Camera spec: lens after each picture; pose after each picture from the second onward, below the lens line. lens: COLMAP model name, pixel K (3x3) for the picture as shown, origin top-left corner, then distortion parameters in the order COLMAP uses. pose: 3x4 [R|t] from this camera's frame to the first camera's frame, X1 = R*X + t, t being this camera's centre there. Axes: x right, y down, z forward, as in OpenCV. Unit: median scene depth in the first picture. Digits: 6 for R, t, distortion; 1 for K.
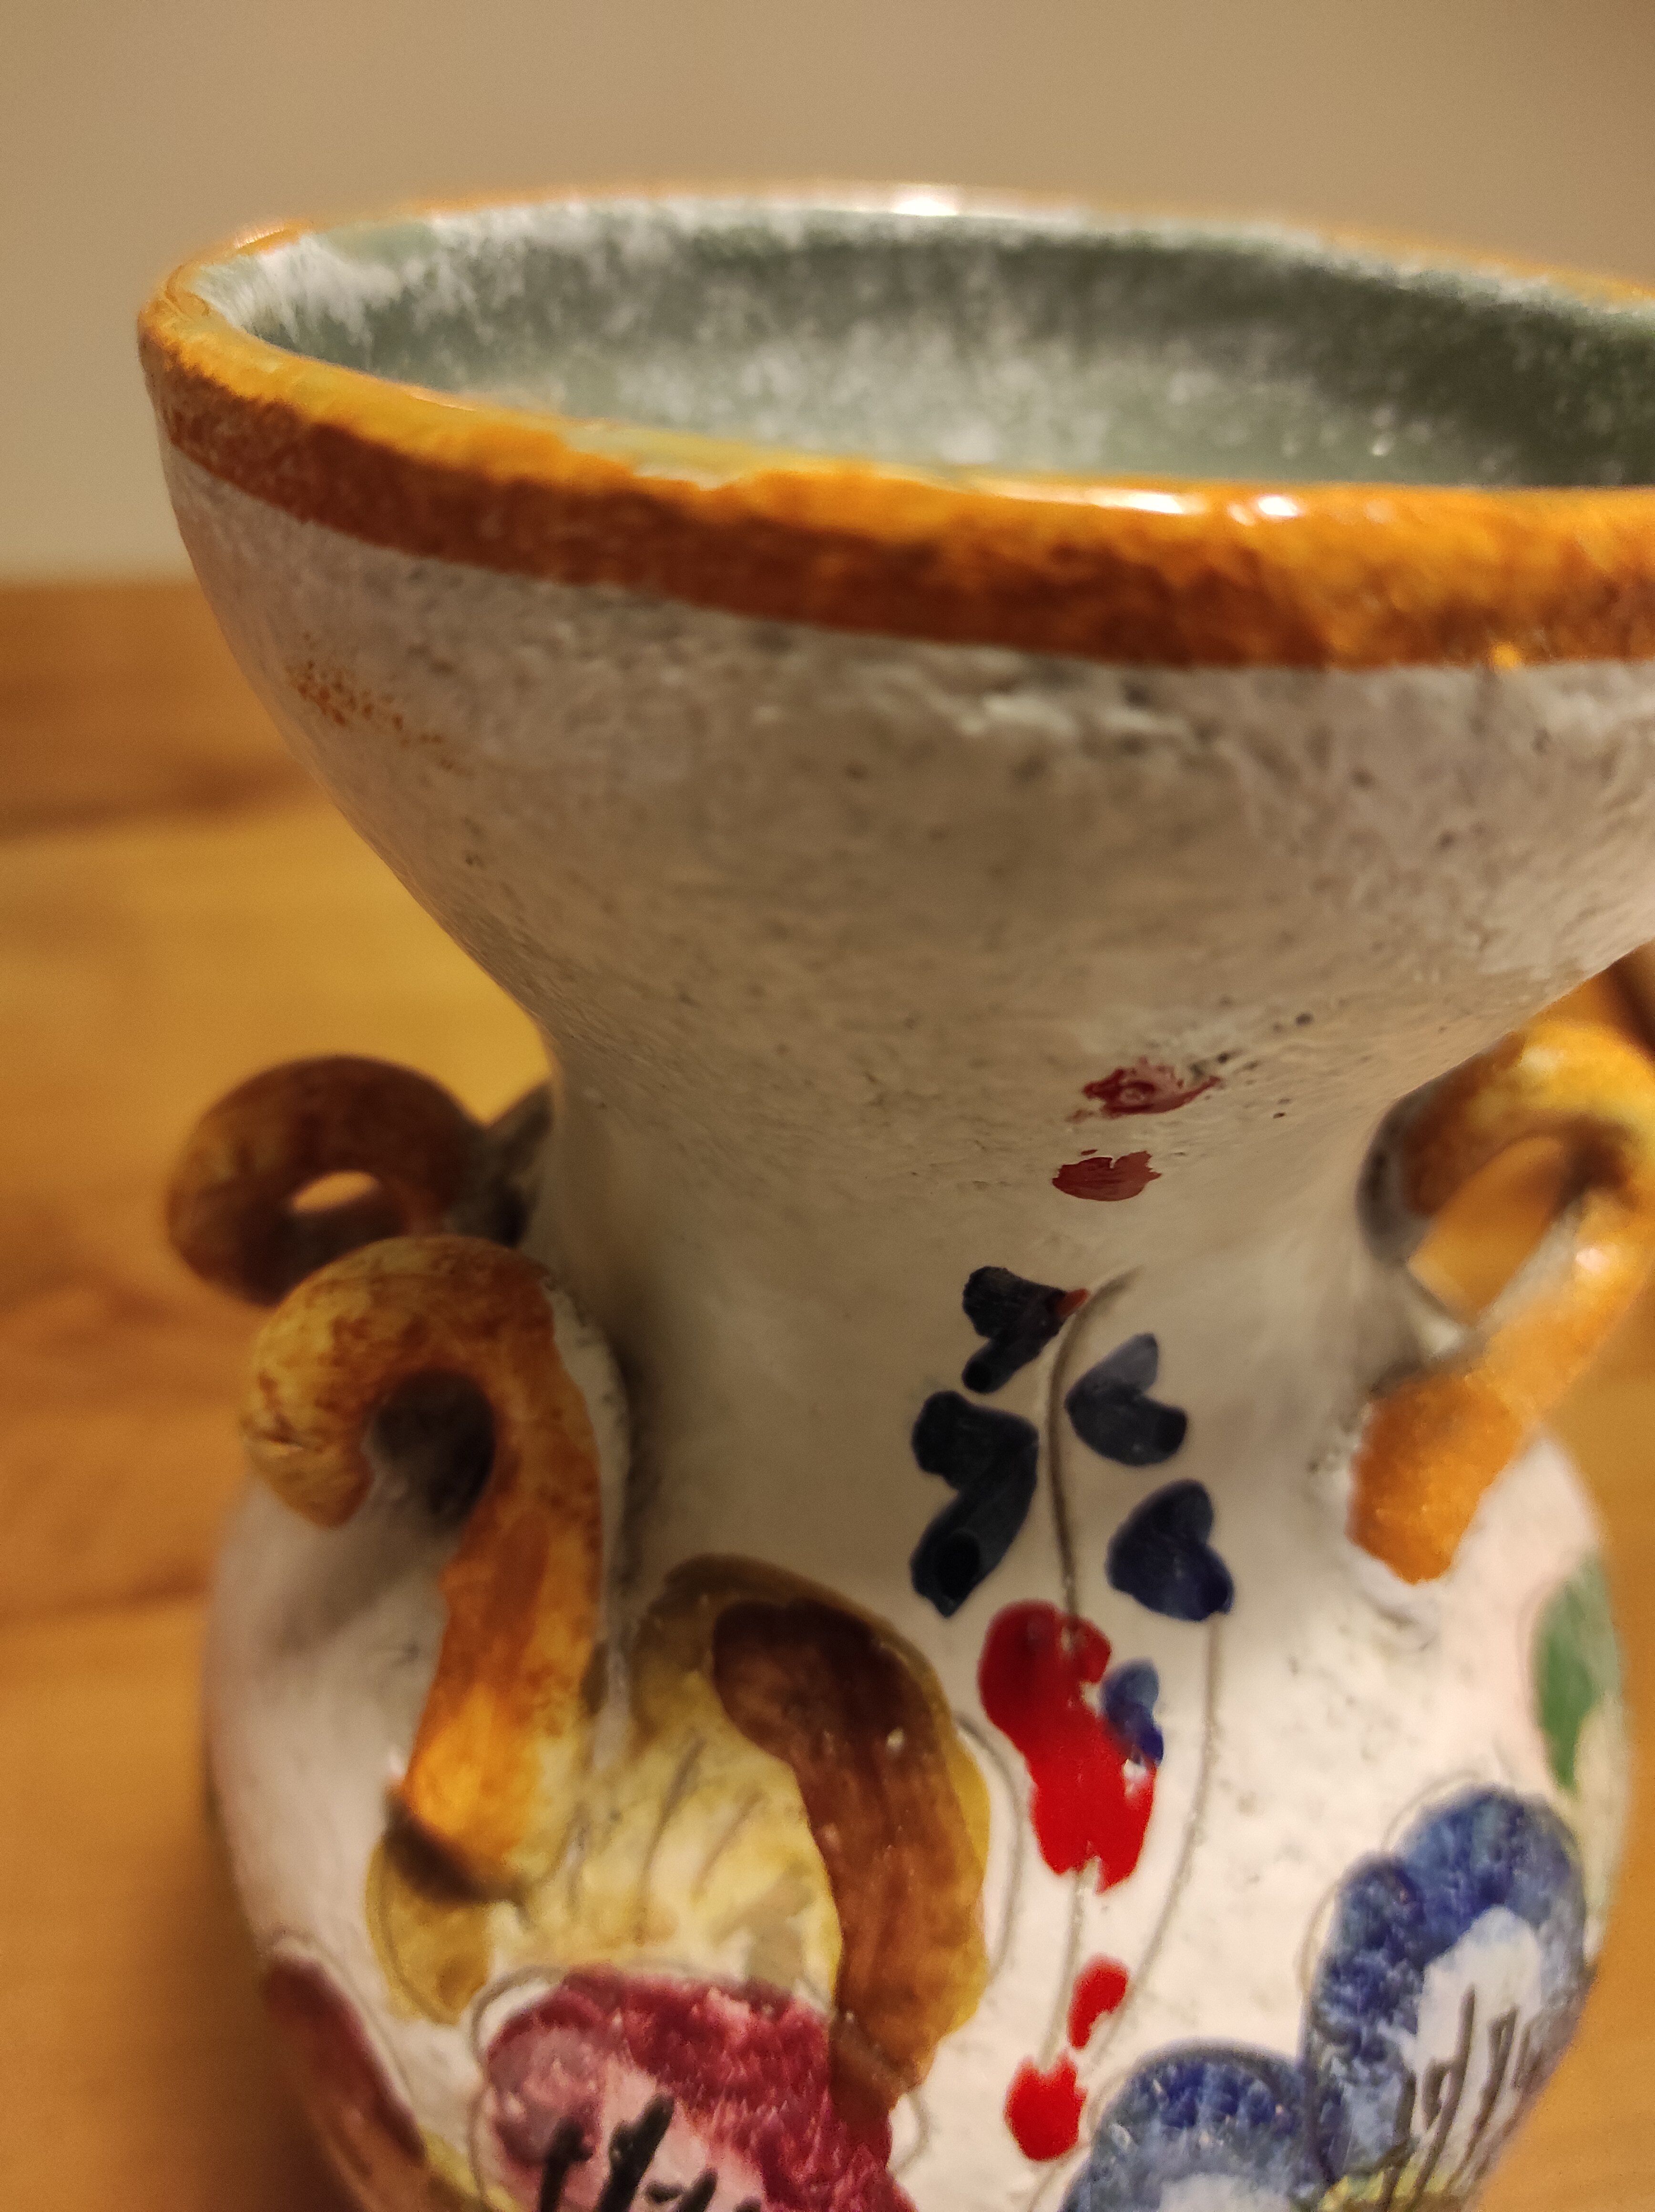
lens RADIAL K [[1757.4, 0, 827.5], [0, 1757.4, 1106.0], [0, 0, 1]] dist [-0.042503, -0.004810]
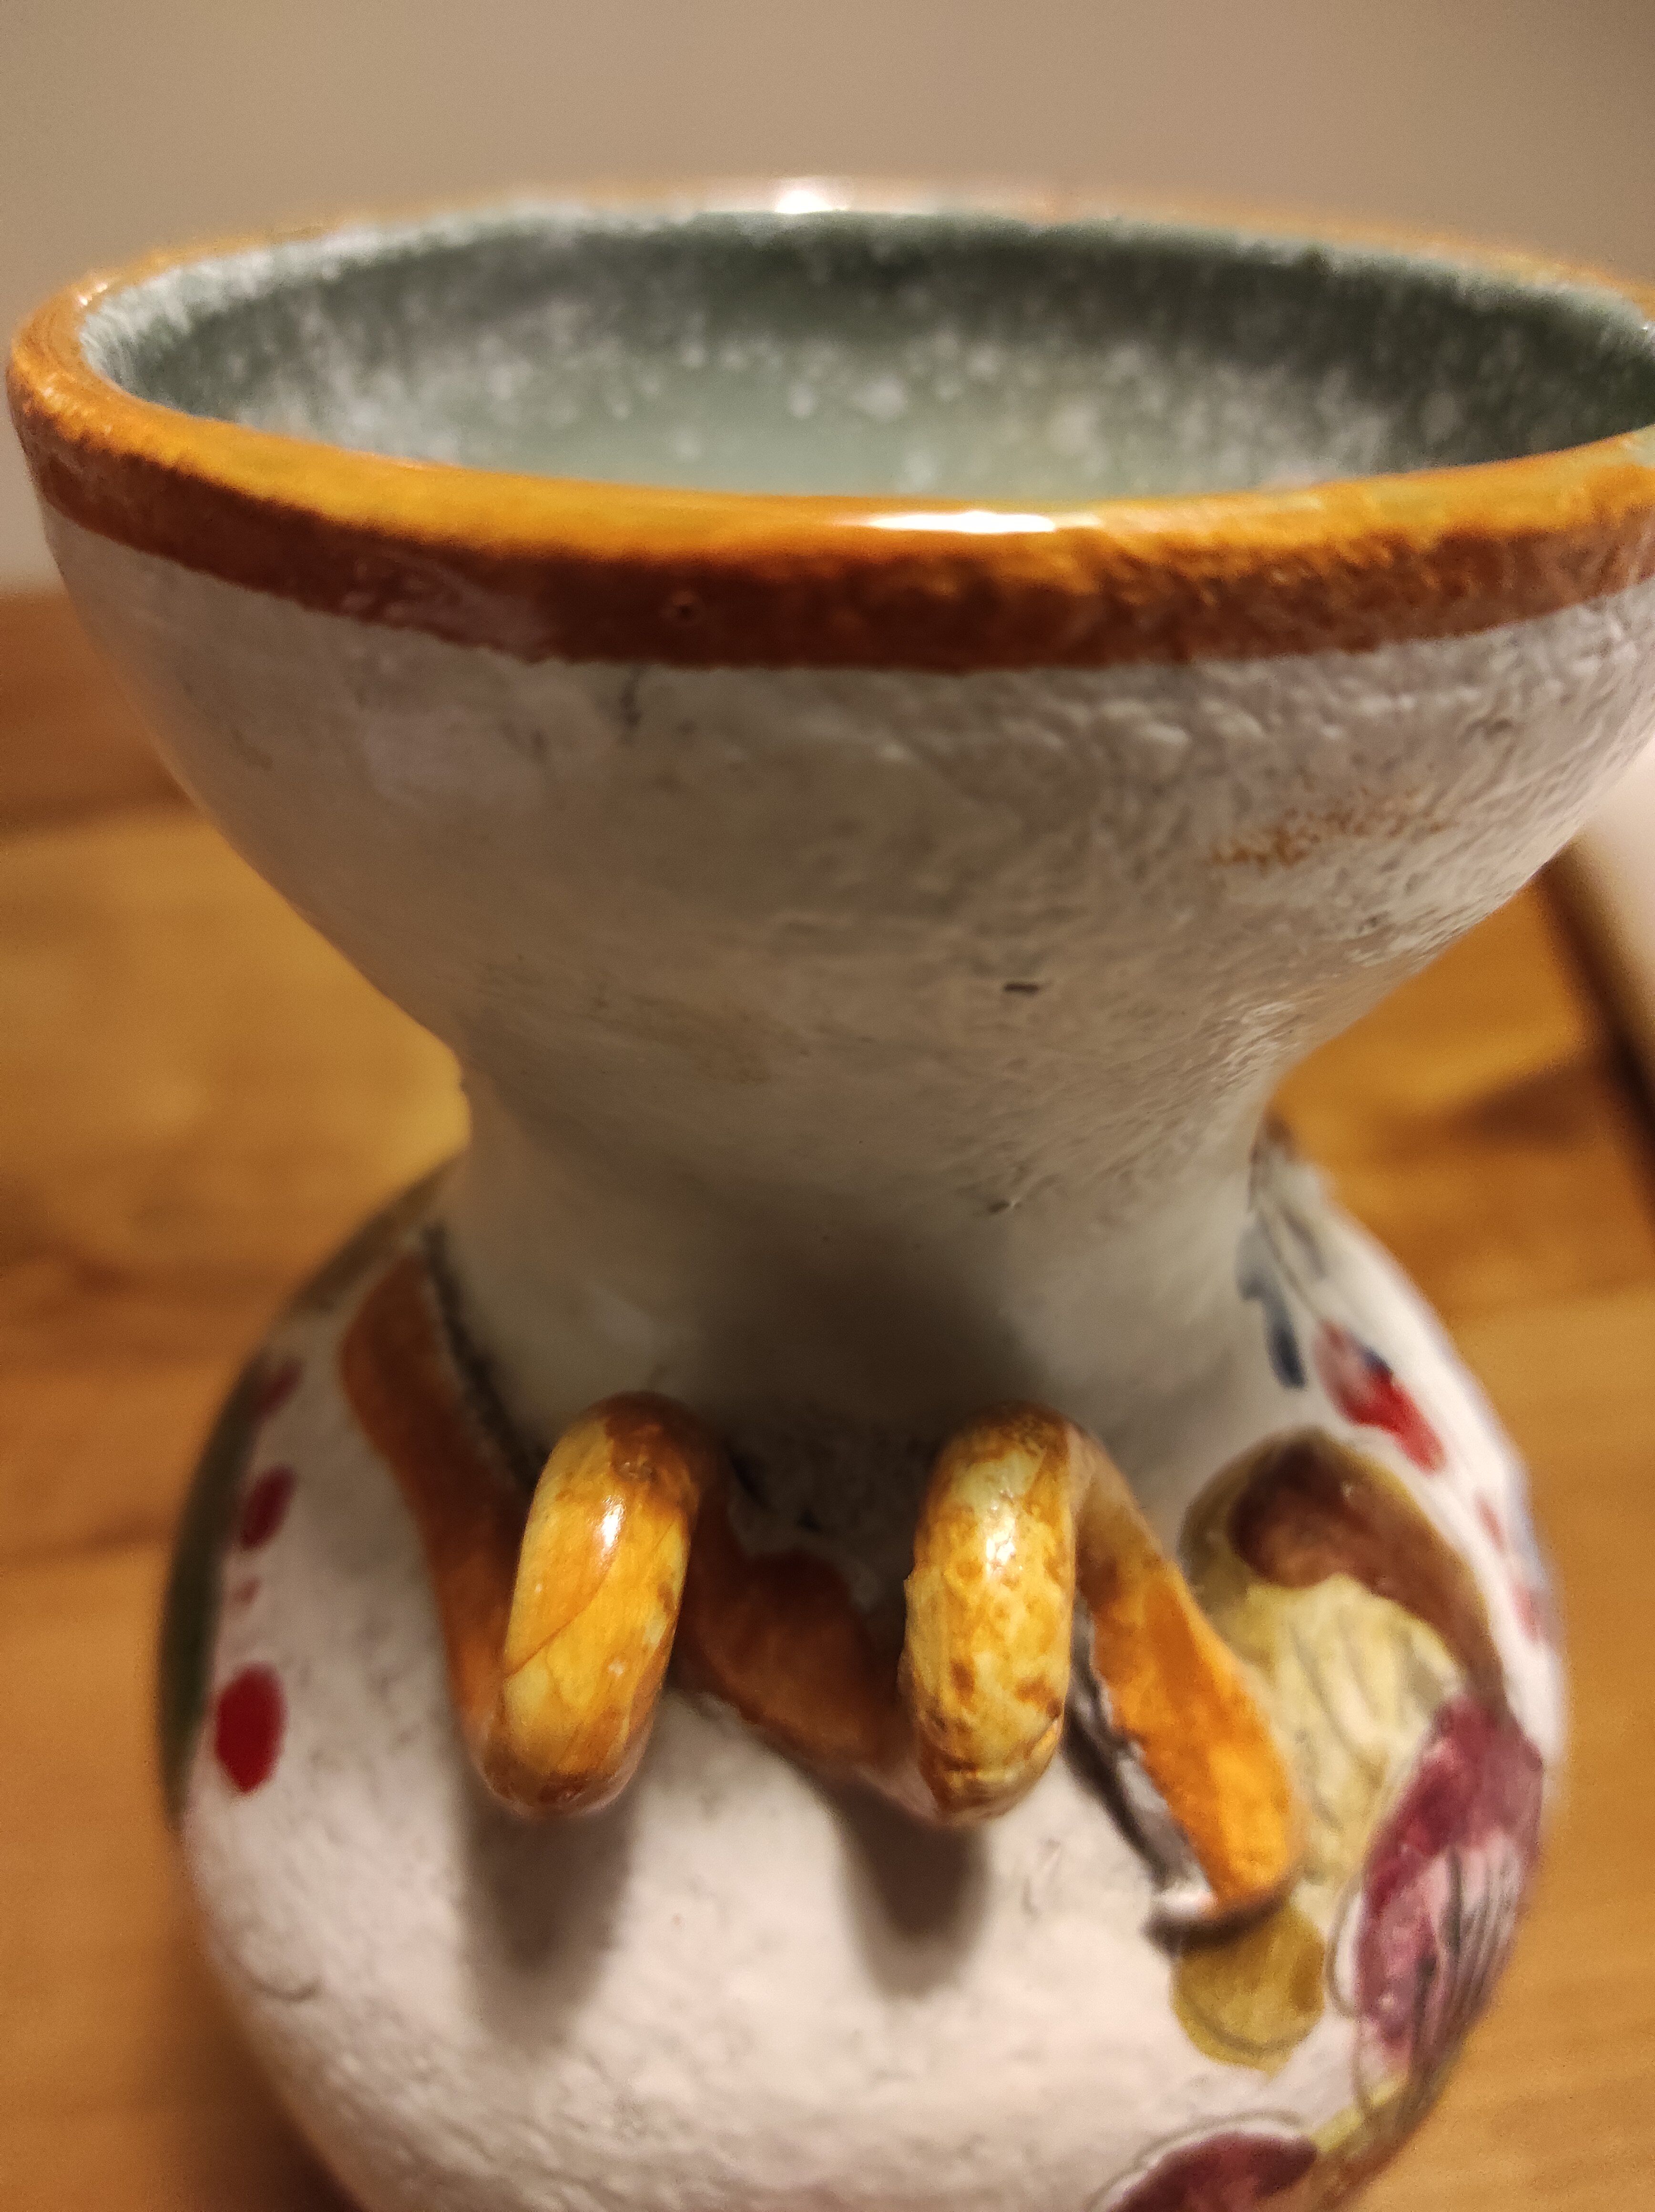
lens RADIAL K [[1769.7, 0, 792.5], [0, 1769.7, 1115.0], [0, 0, 1]] dist [-0.046867, -0.004308]
pose [[0.442169, -0.538257, 0.717472, -0.827346], [0.502475, 0.811262, 0.298951, -0.379849], [-0.742971, 0.228325, 0.629176, 0.471759]]
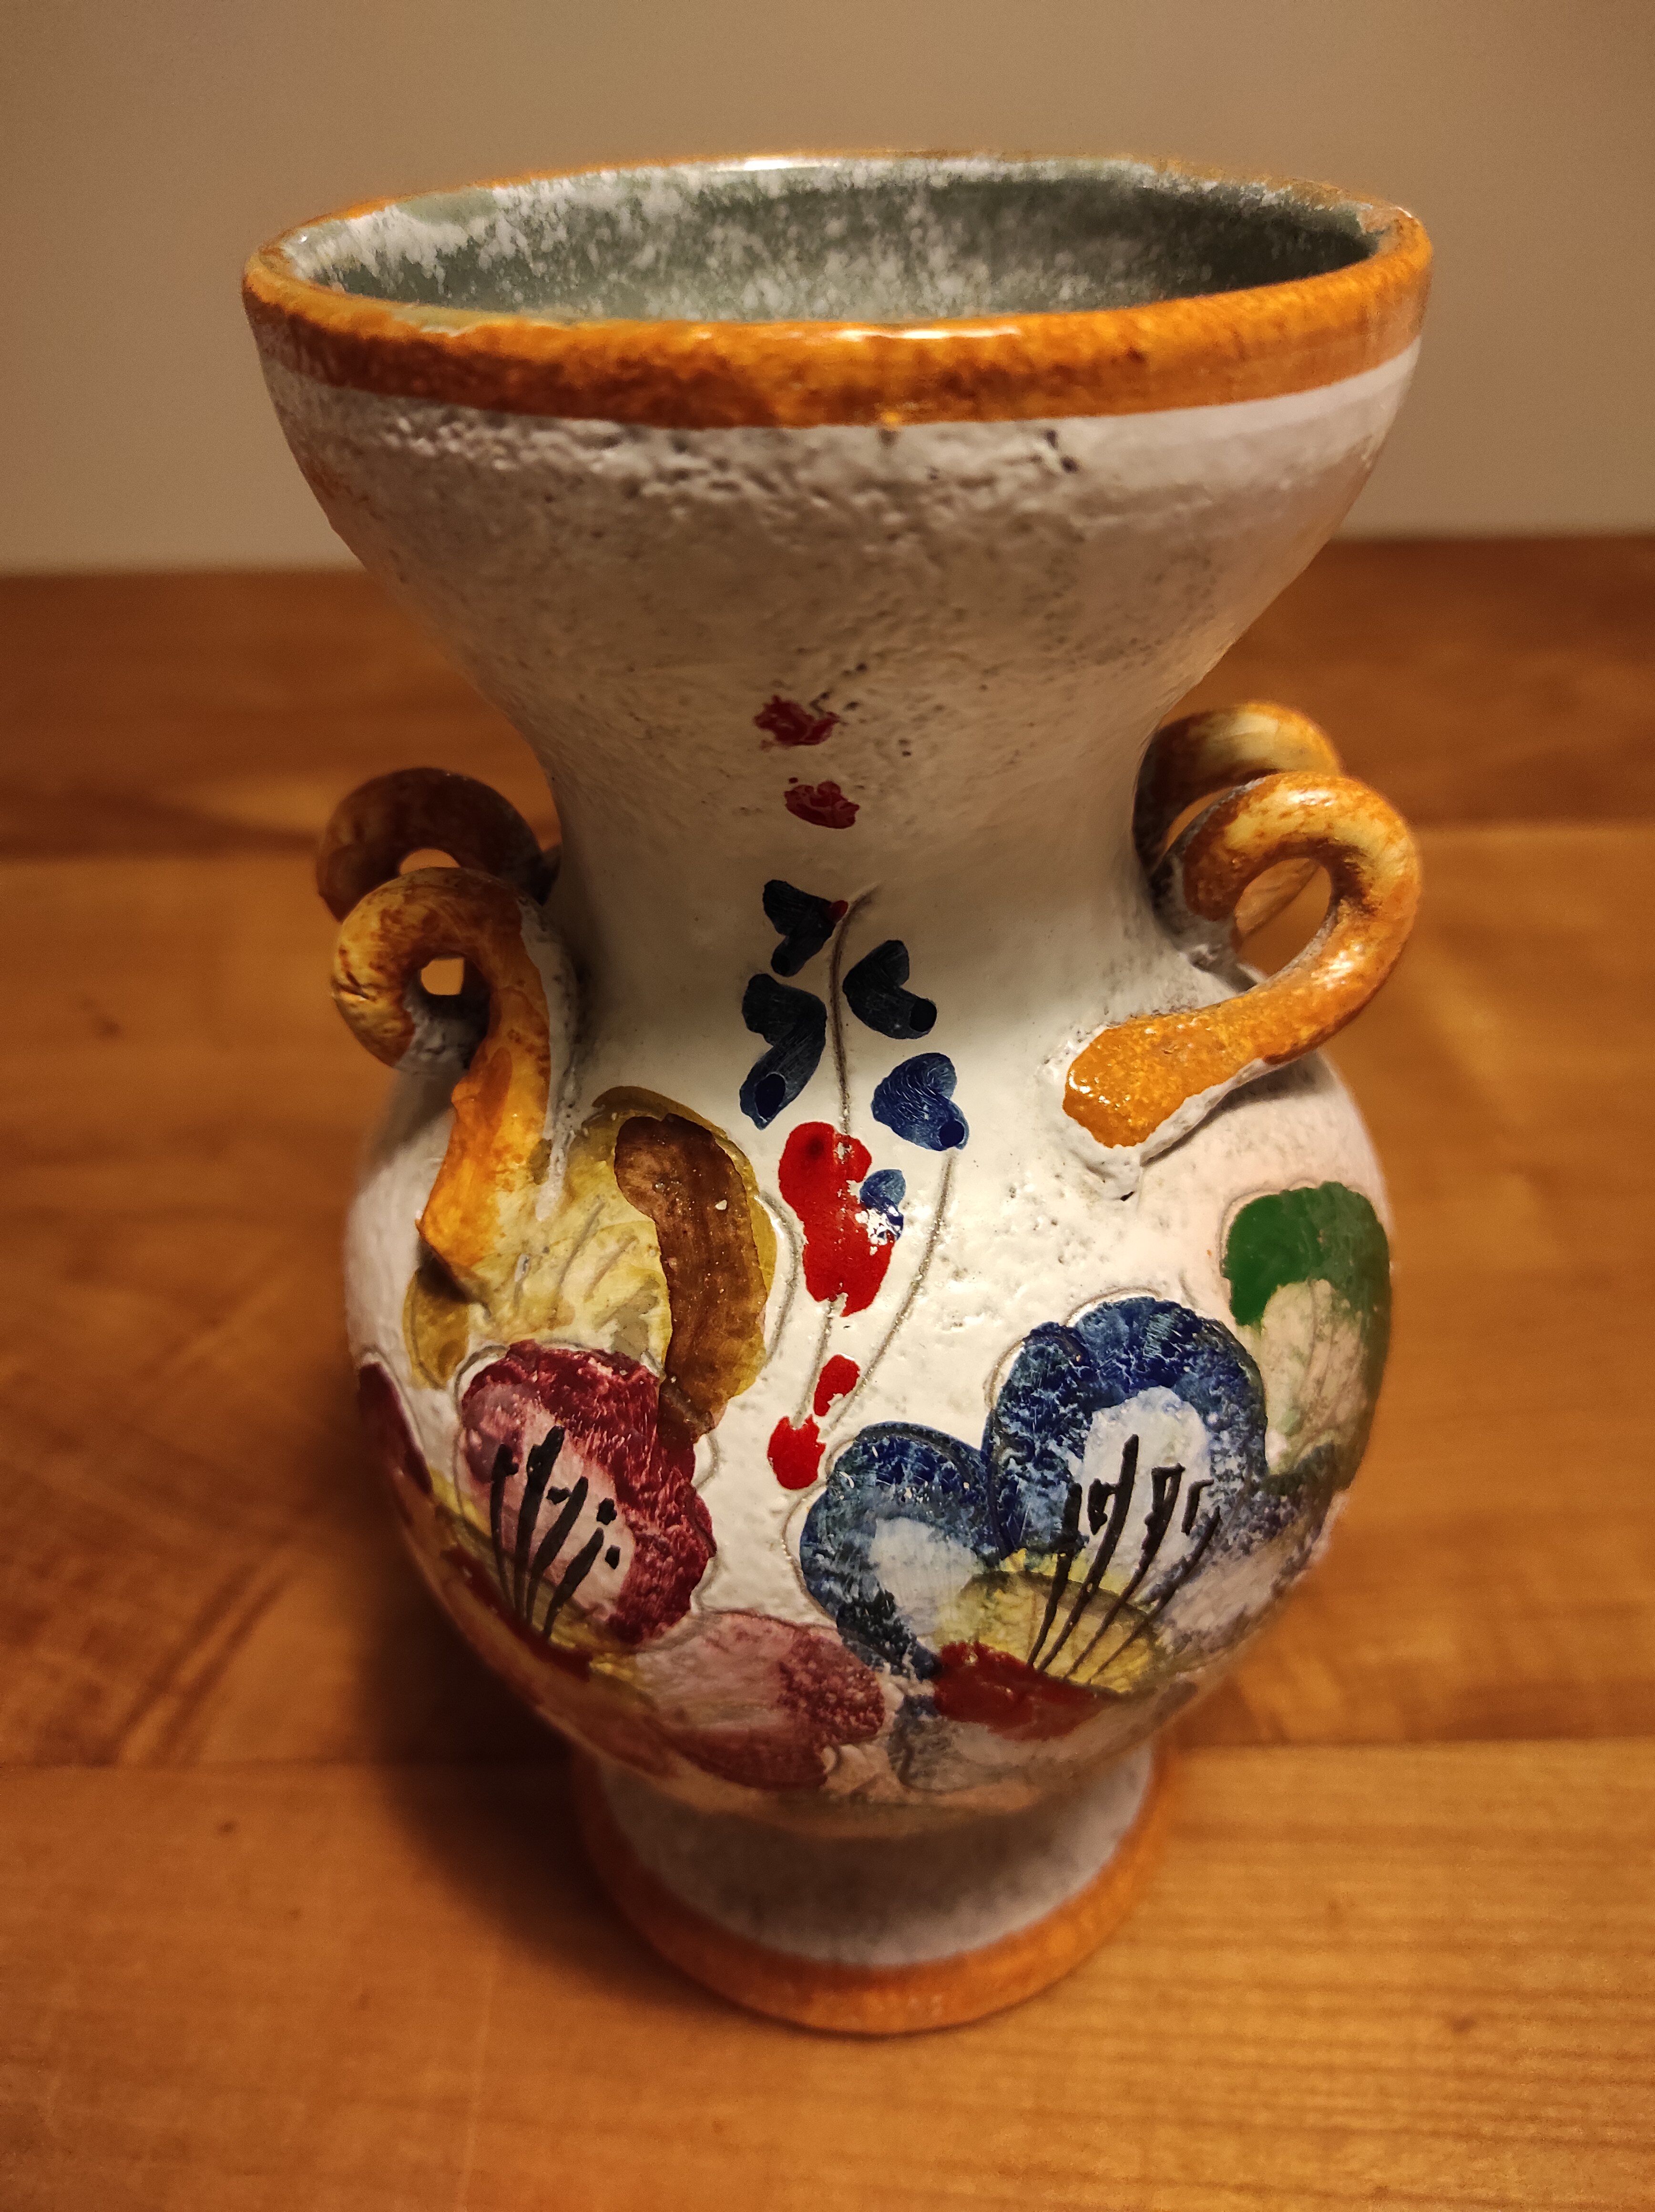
lens RADIAL K [[1690.6, 0, 821.4], [0, 1690.6, 1090.3], [0, 0, 1]] dist [-0.006900, -0.008601]
pose [[0.977488, 0.052822, -0.204270, 0.408536], [-0.047018, 0.998343, 0.033165, 0.208670], [0.205683, -0.022814, 0.978353, -0.392192]]
